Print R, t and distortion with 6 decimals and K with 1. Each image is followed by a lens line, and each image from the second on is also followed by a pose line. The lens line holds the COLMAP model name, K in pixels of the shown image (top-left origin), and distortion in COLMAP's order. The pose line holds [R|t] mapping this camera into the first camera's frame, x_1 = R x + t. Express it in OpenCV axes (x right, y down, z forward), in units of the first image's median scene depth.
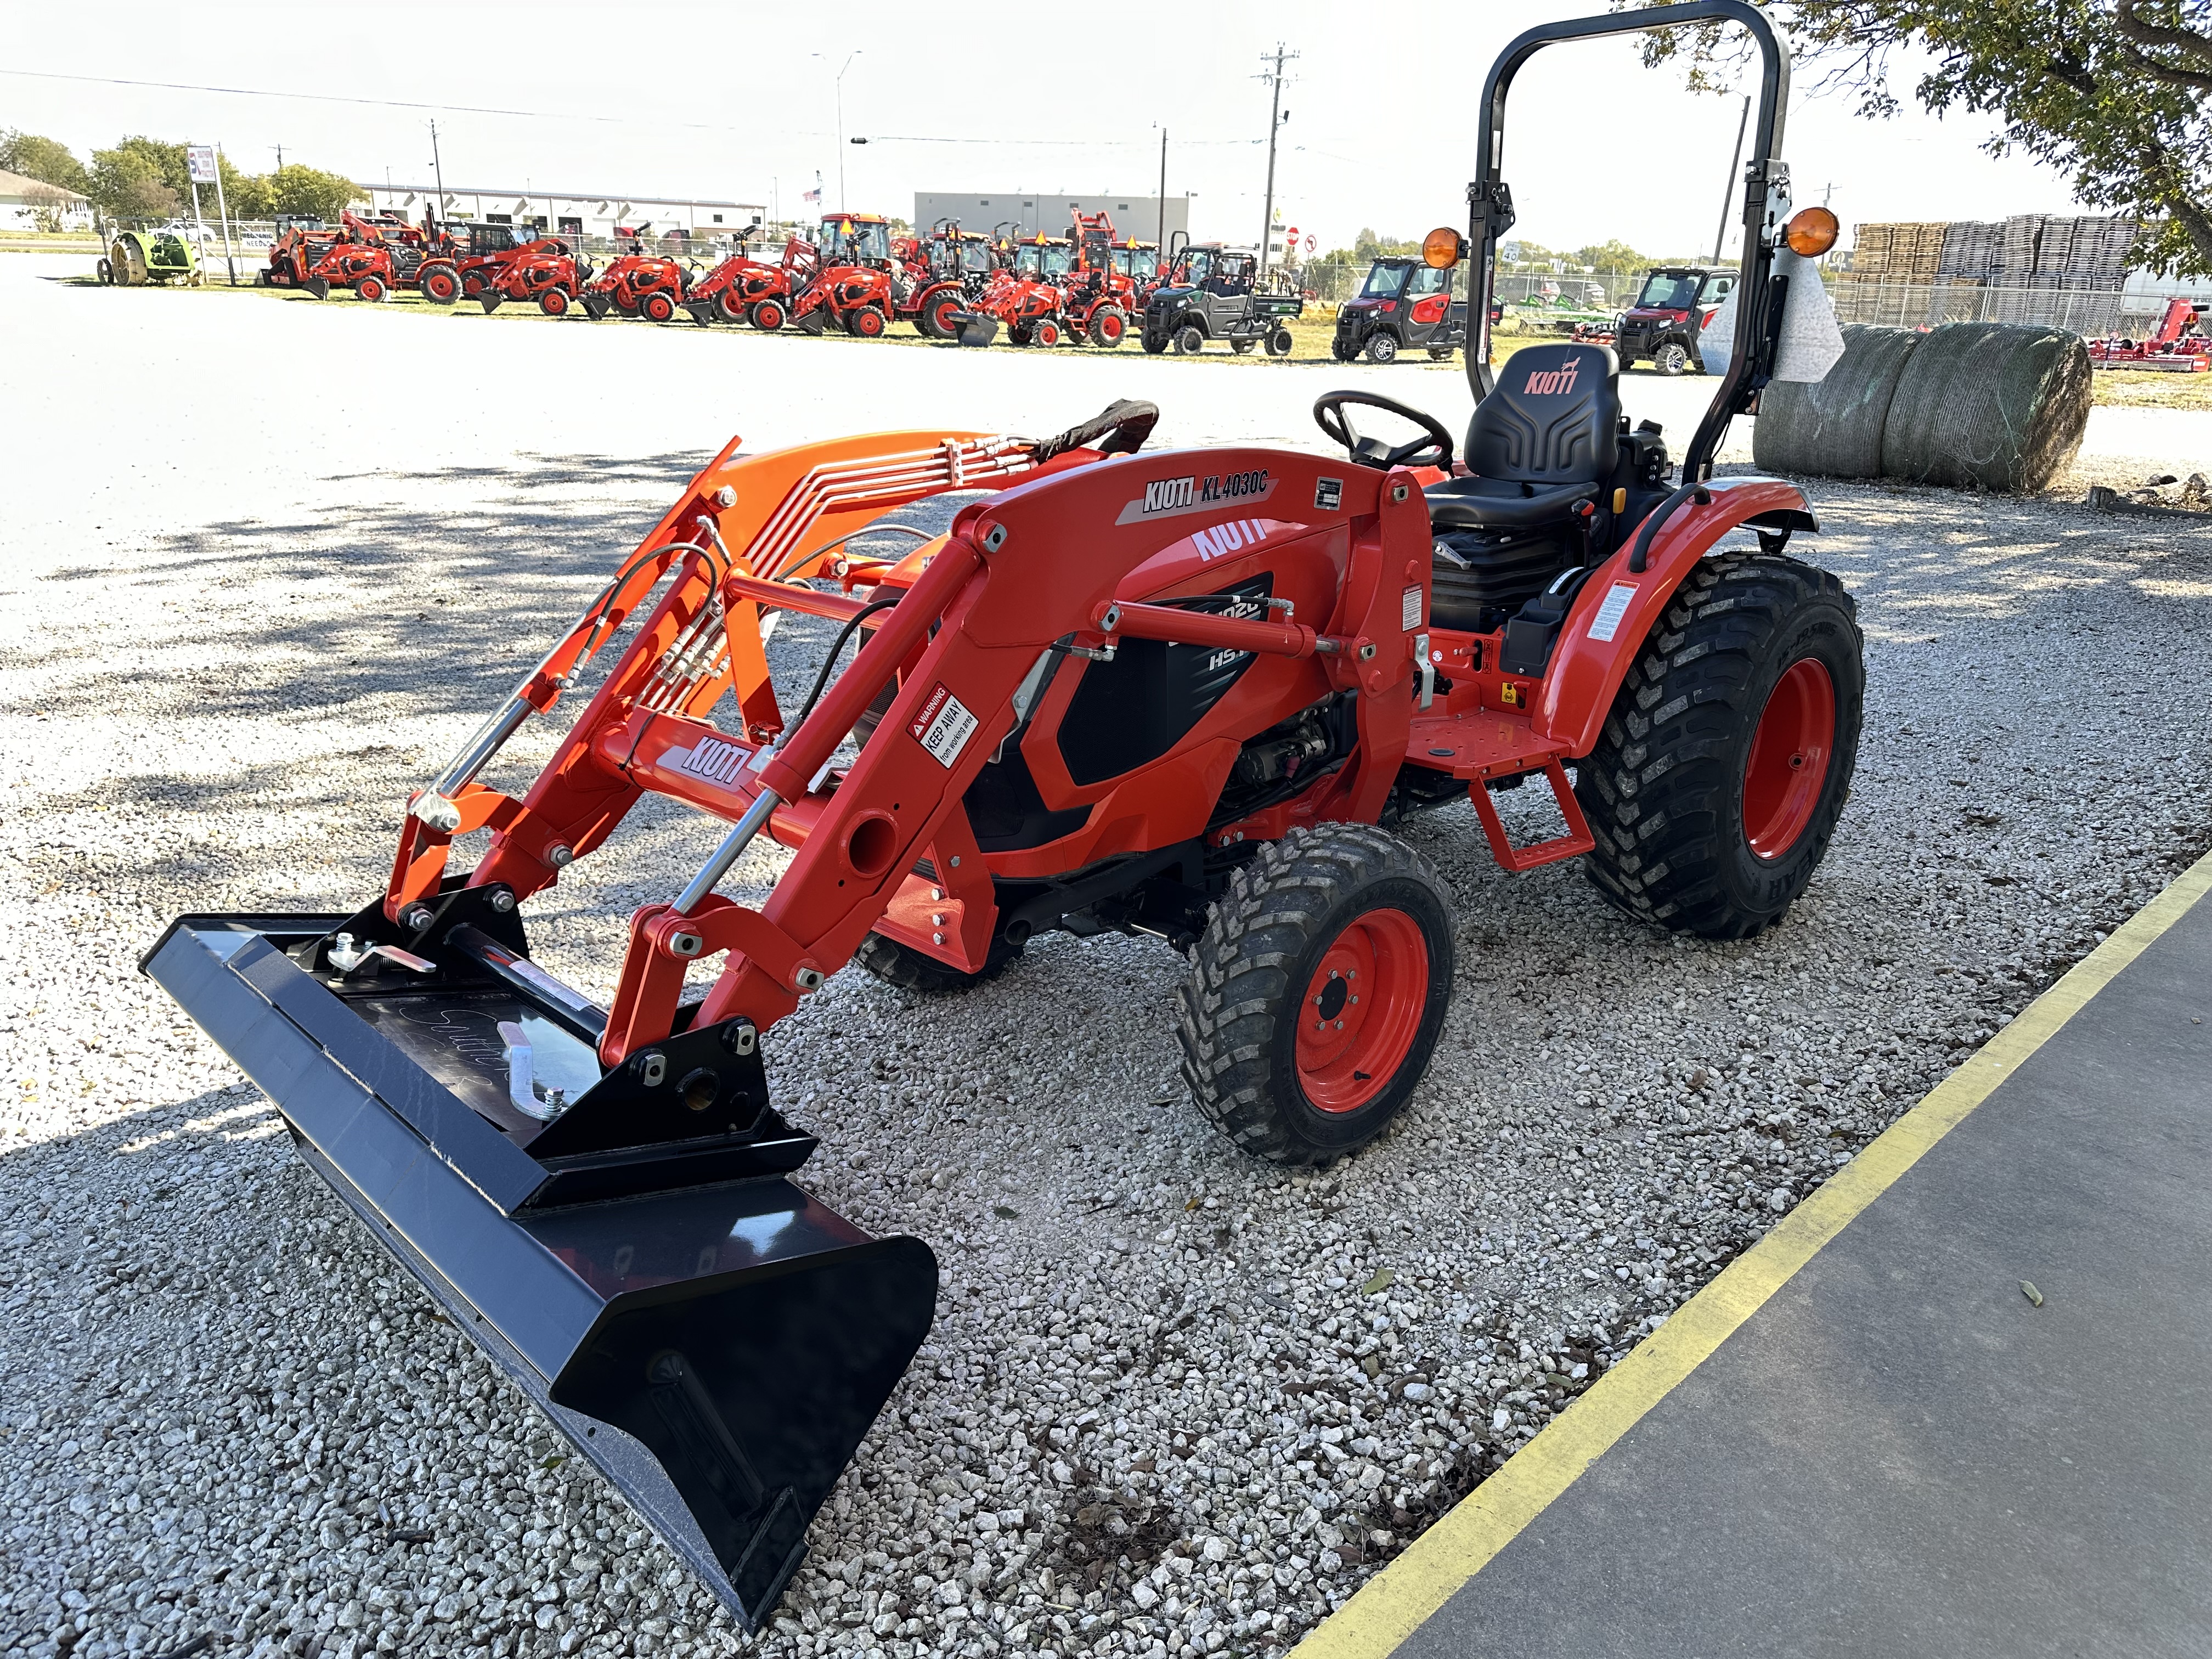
lens RADIAL K [[1541.5, 0, 1106.0], [0, 1541.5, 829.5], [0, 0, 1]] dist [-0.001890, -0.001483]
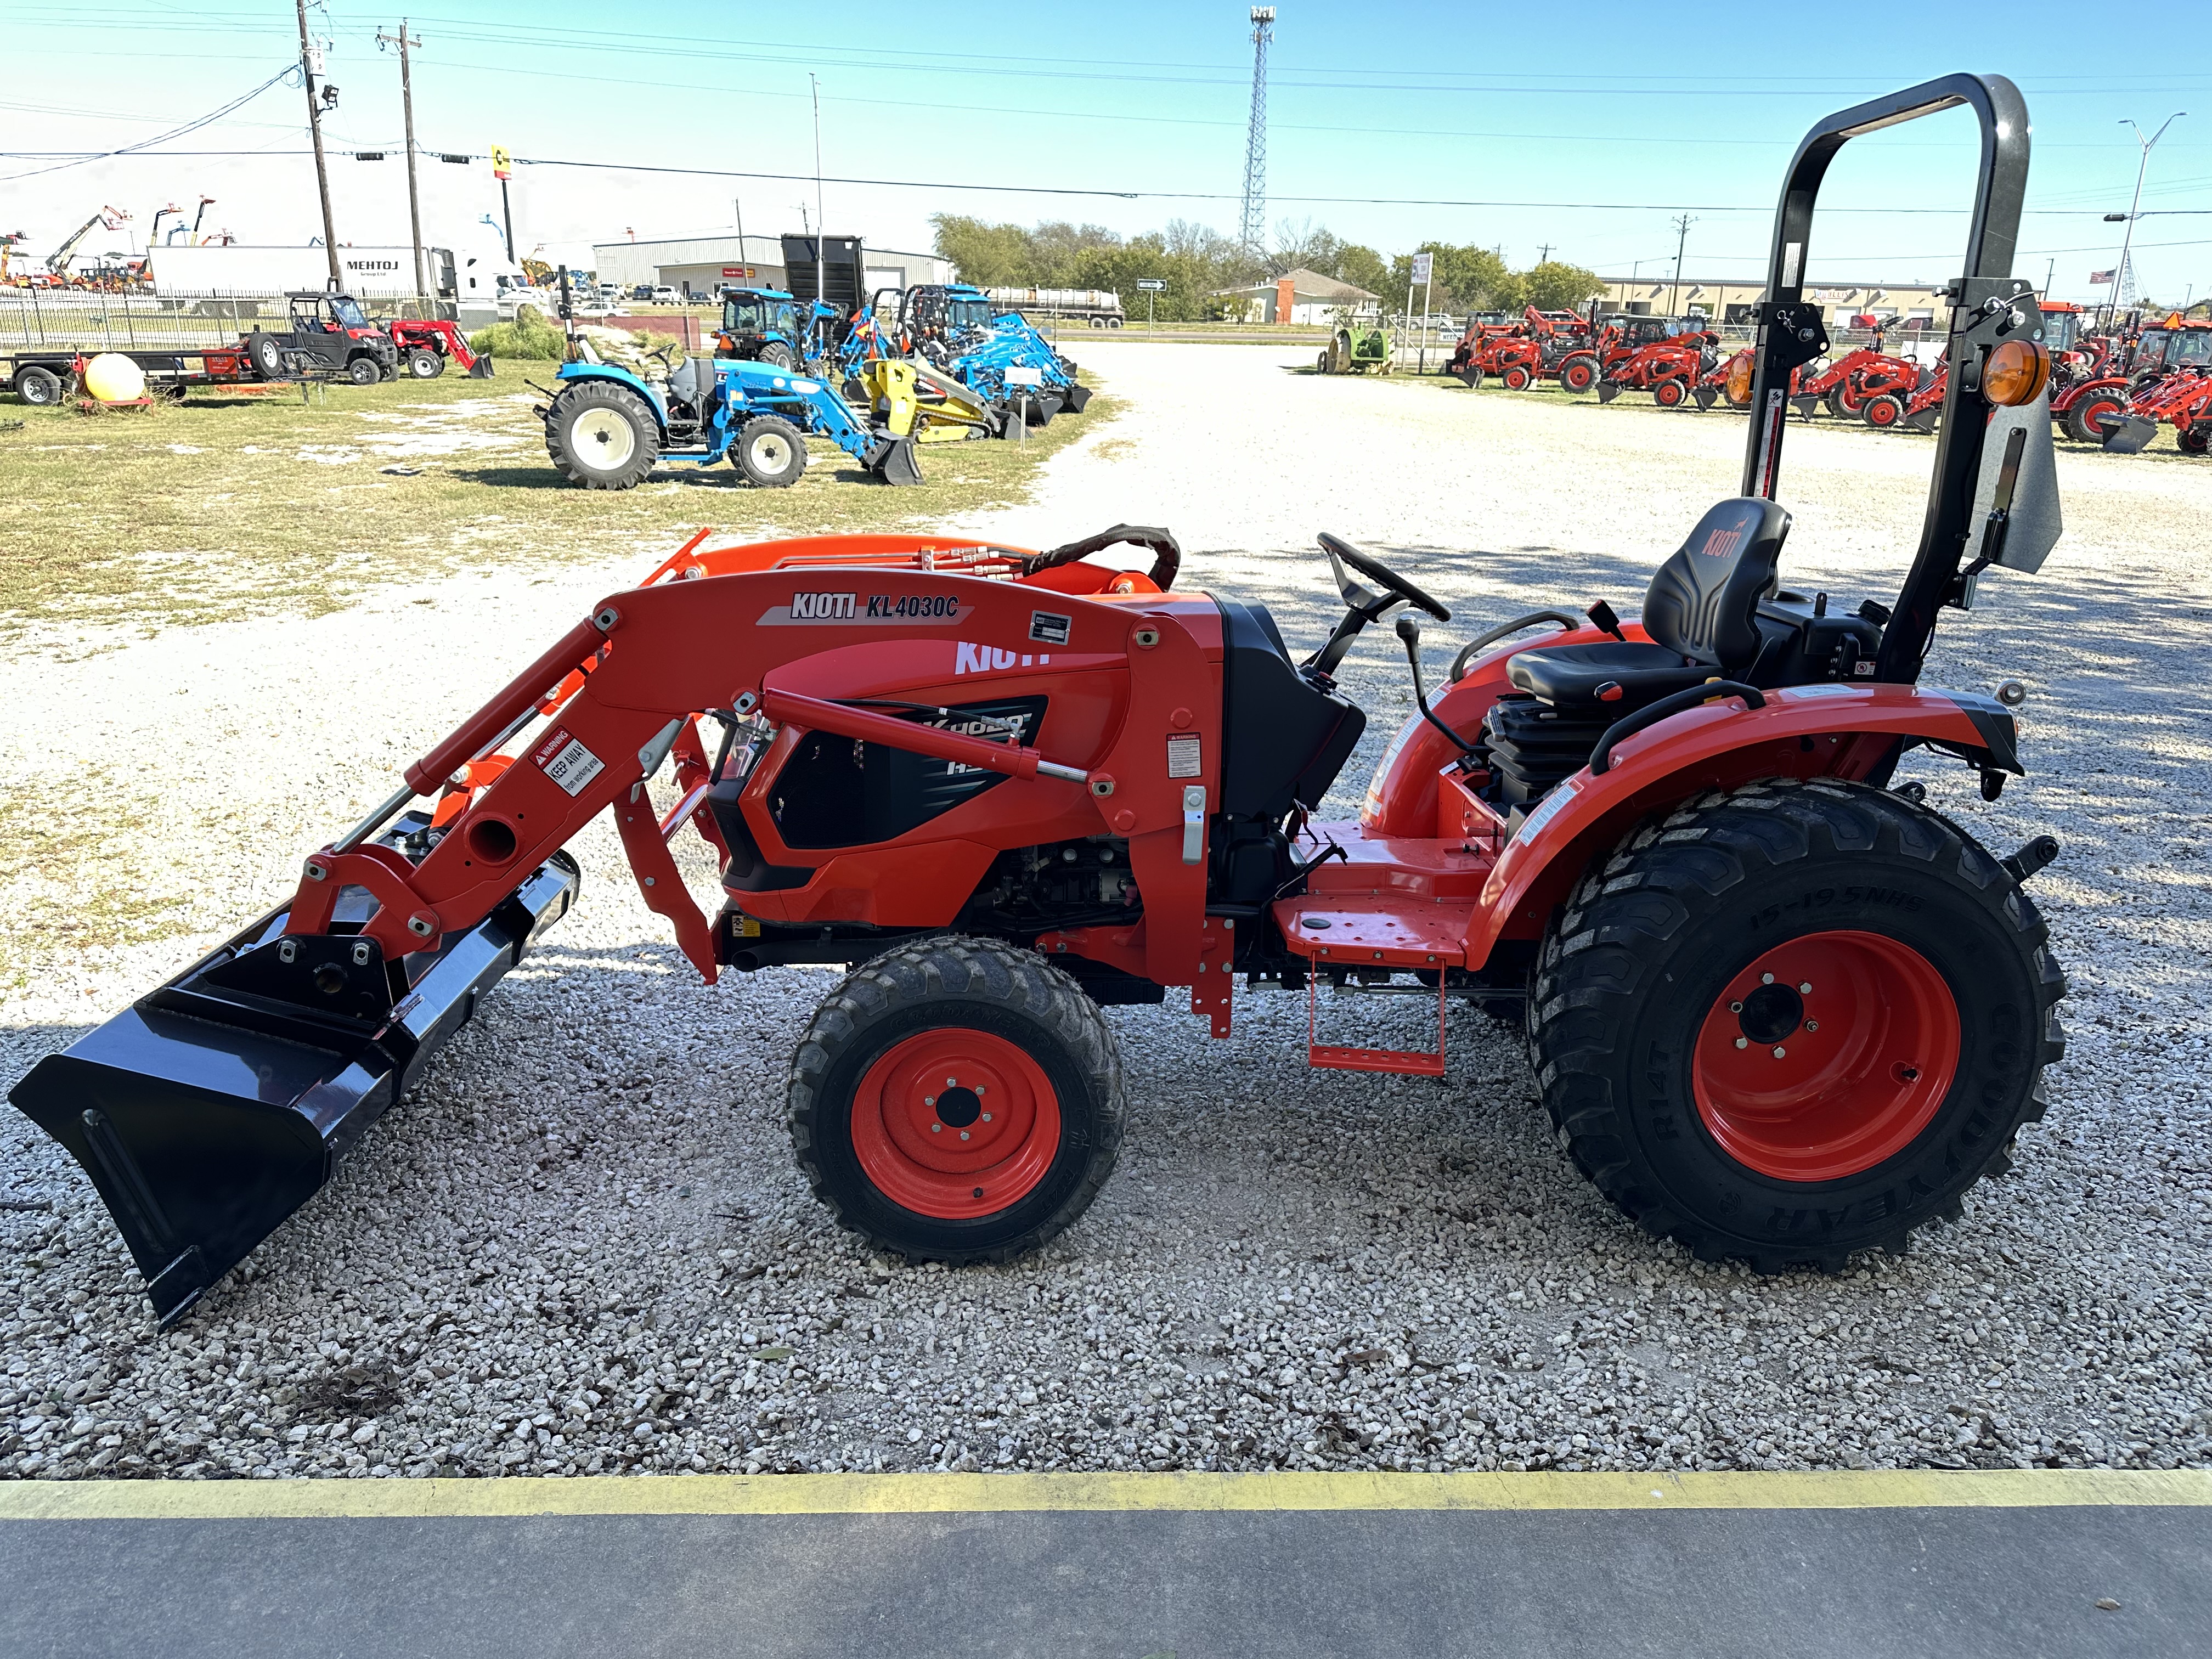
lens RADIAL K [[1537.1, 0, 1106.0], [0, 1537.1, 829.5], [0, 0, 1]] dist [0.080137, -0.133921]
pose [[0.744970, 0.197743, -0.637117, 0.064959], [-0.231603, 0.972317, 0.030970, -0.009633], [0.625604, 0.124486, 0.770145, 0.018931]]
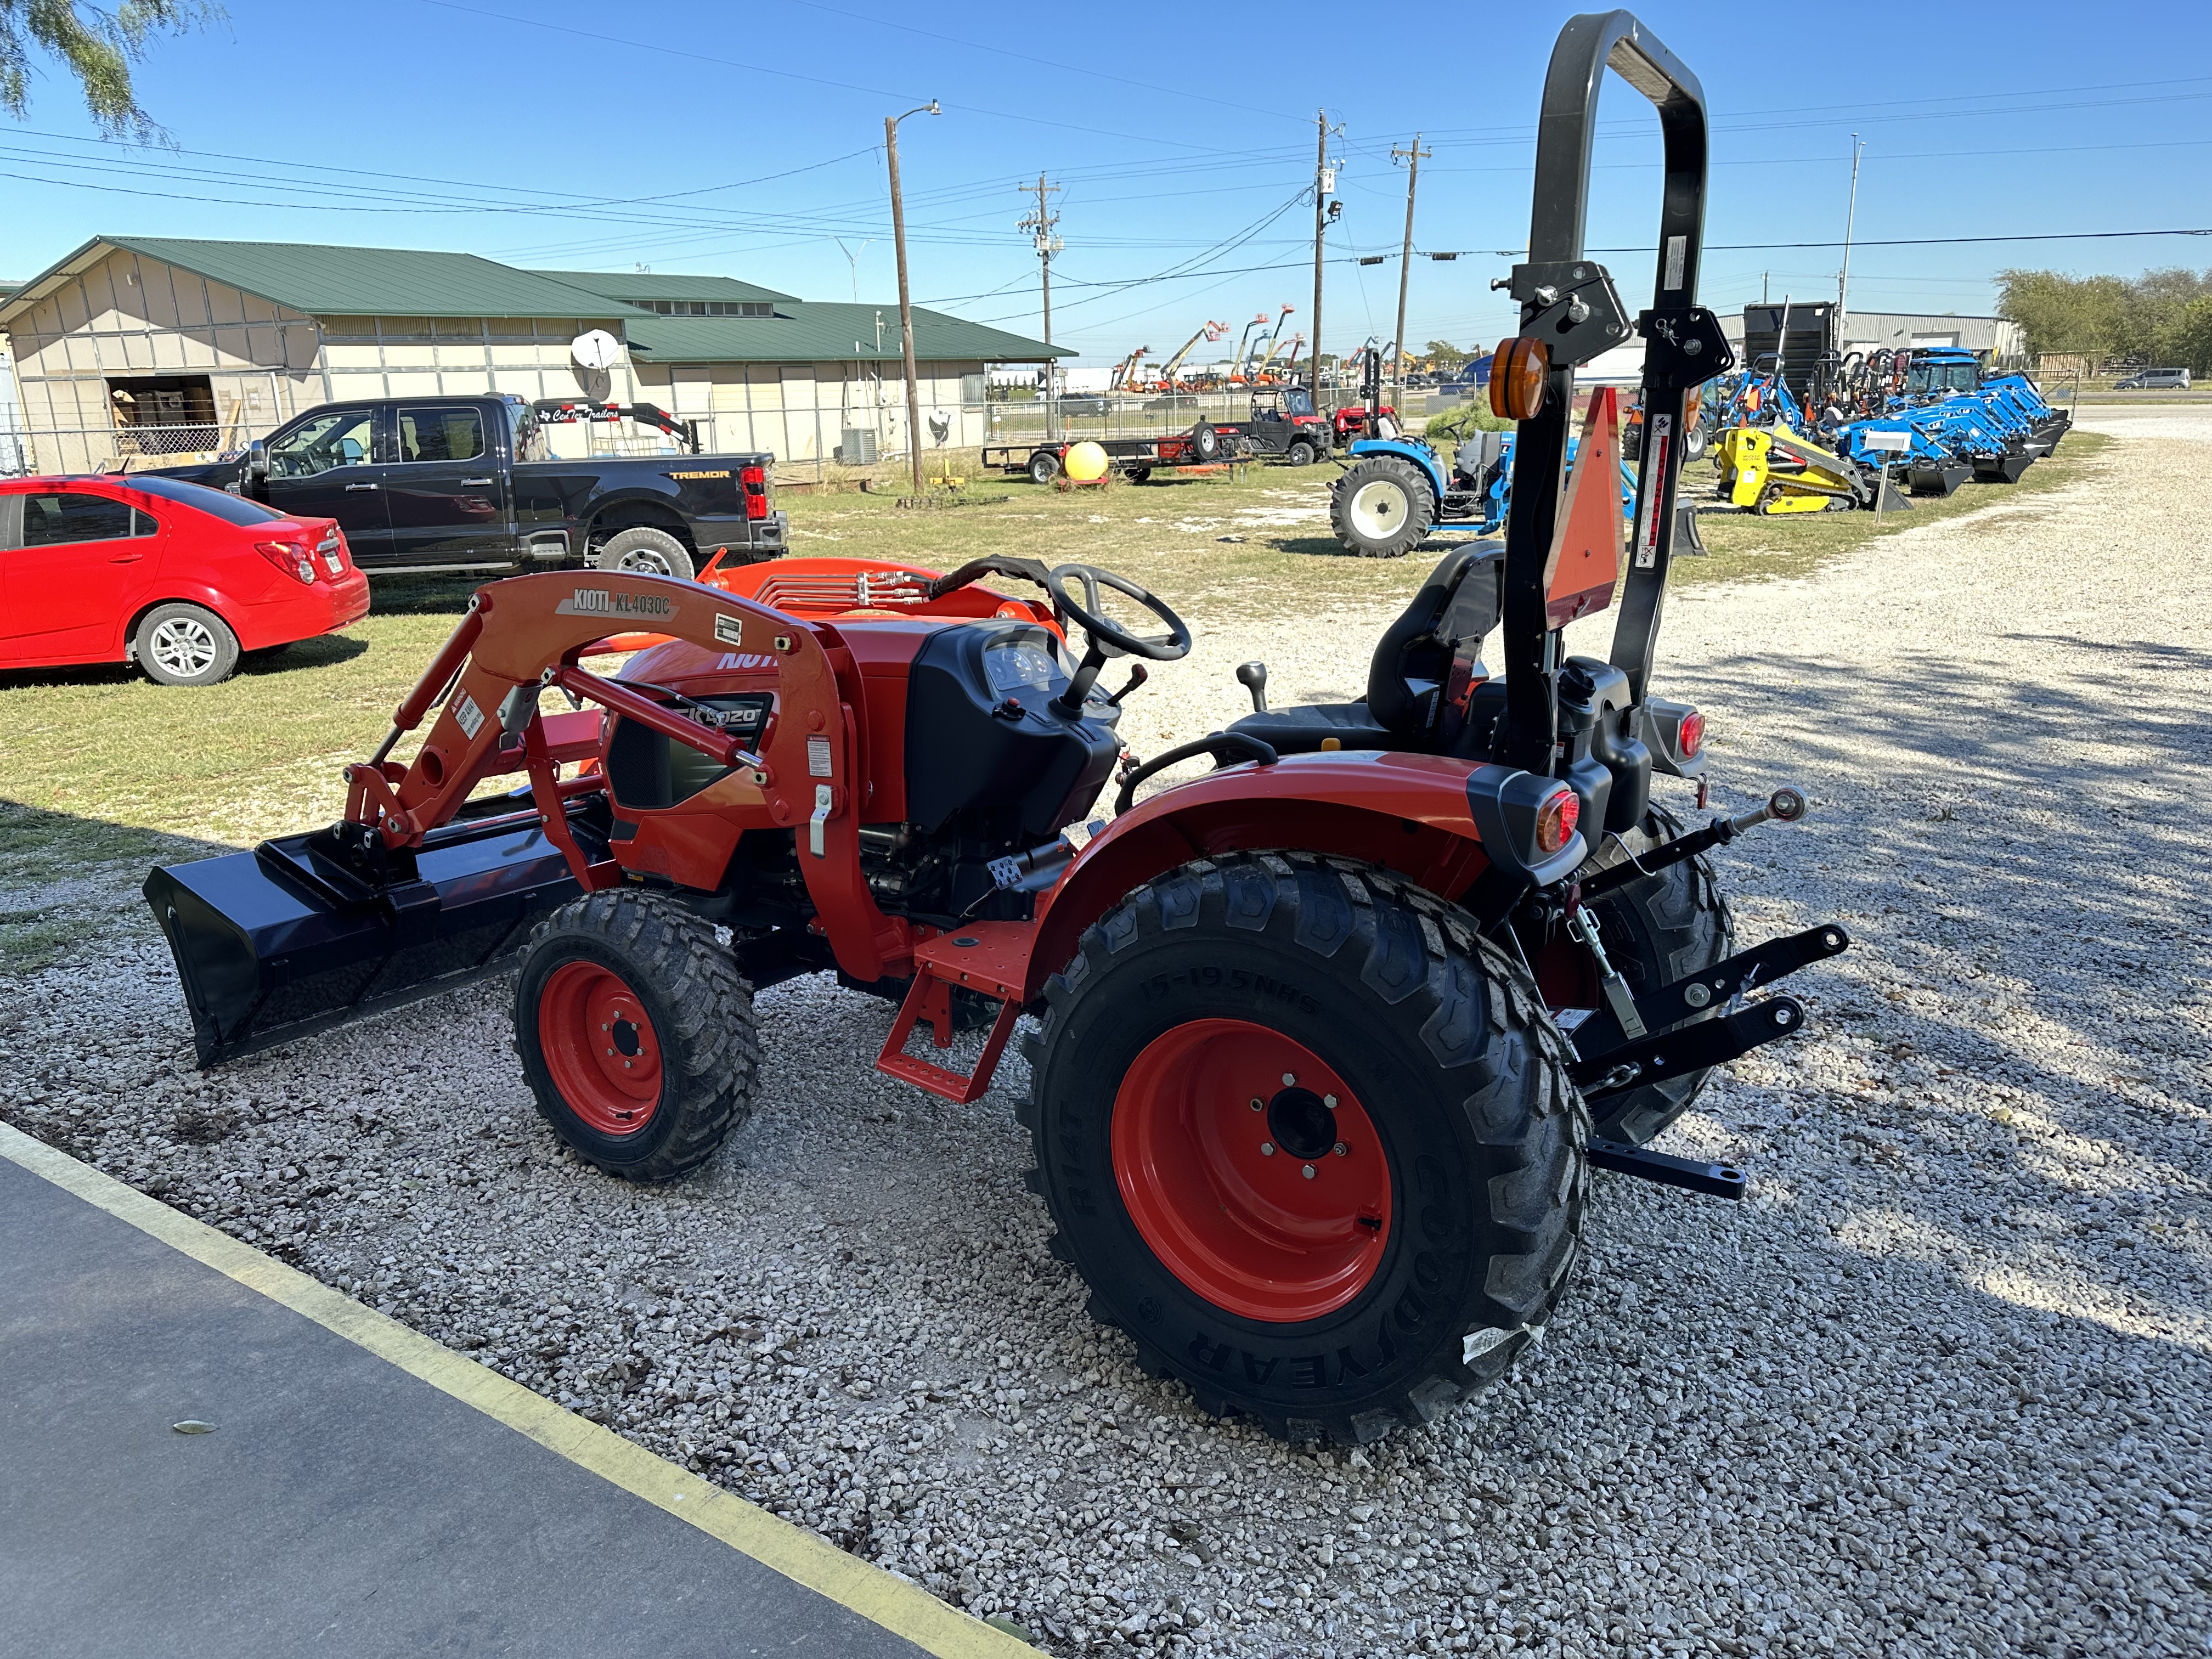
lens RADIAL K [[1581.9, 0, 1106.0], [0, 1581.9, 829.5], [0, 0, 1]] dist [-0.003900, -0.030272]
pose [[0.217603, 0.225154, -0.949713, 0.107395], [-0.312811, 0.937791, 0.150655, -0.026657], [0.924553, 0.264298, 0.274497, 0.075064]]
